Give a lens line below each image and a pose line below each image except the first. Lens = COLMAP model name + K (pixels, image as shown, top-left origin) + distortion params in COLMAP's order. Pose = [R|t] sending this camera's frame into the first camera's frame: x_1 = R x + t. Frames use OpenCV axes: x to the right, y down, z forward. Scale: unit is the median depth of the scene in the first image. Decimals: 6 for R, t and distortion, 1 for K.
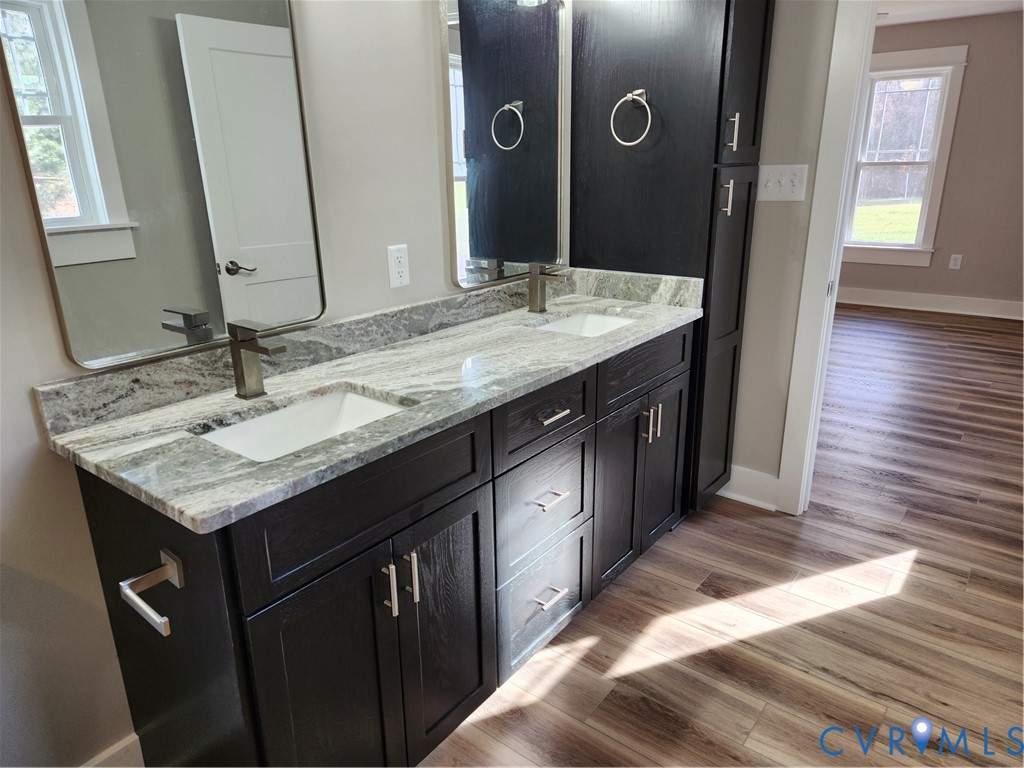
lens RADIAL K [[688.5, 0, 514.8], [0, 688.5, 383.3], [0, 0, 1]] dist [0.083503, -0.077639]
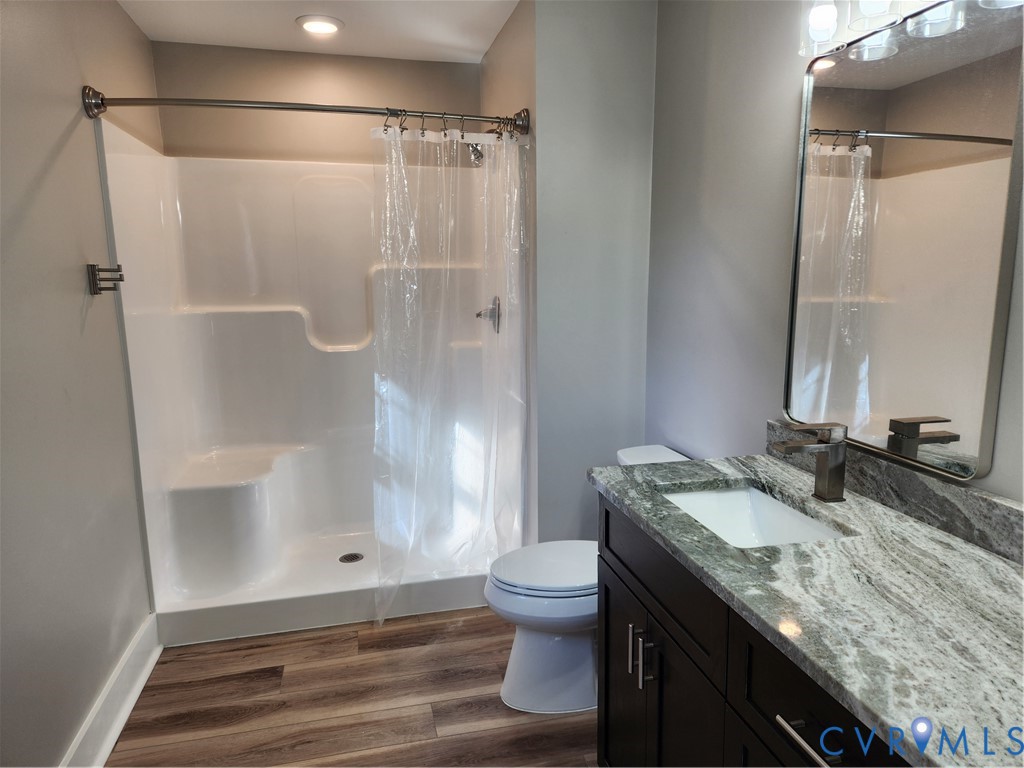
lens RADIAL K [[685.2, 0, 517.1], [0, 685.2, 381.1], [0, 0, 1]] dist [0.078881, -0.066391]
pose [[-0.624292, 0.144499, -0.767711, 0.514978], [-0.221965, 0.909427, 0.351672, -0.311320], [0.748994, 0.389951, -0.535674, 0.913797]]
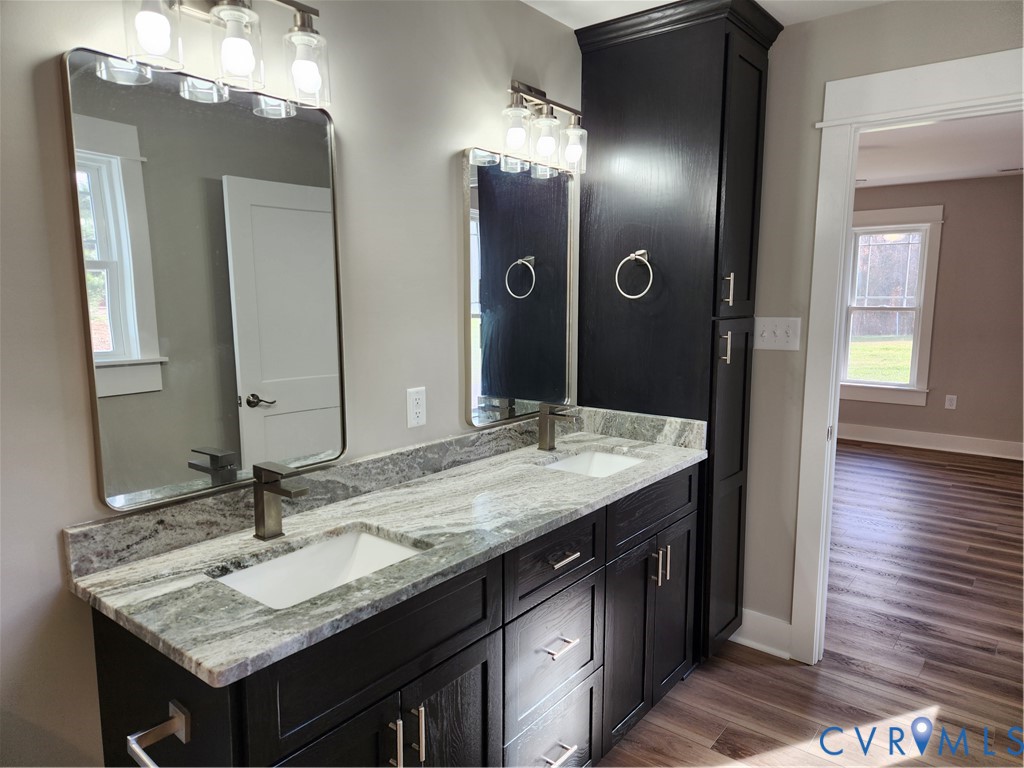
lens RADIAL K [[685.2, 0, 517.1], [0, 685.2, 381.1], [0, 0, 1]] dist [0.078881, -0.066391]
pose [[0.999846, 0.017123, -0.003831, -0.011492], [-0.017533, 0.983489, -0.180119, -0.023640], [0.000683, 0.180158, 0.983637, -0.034843]]
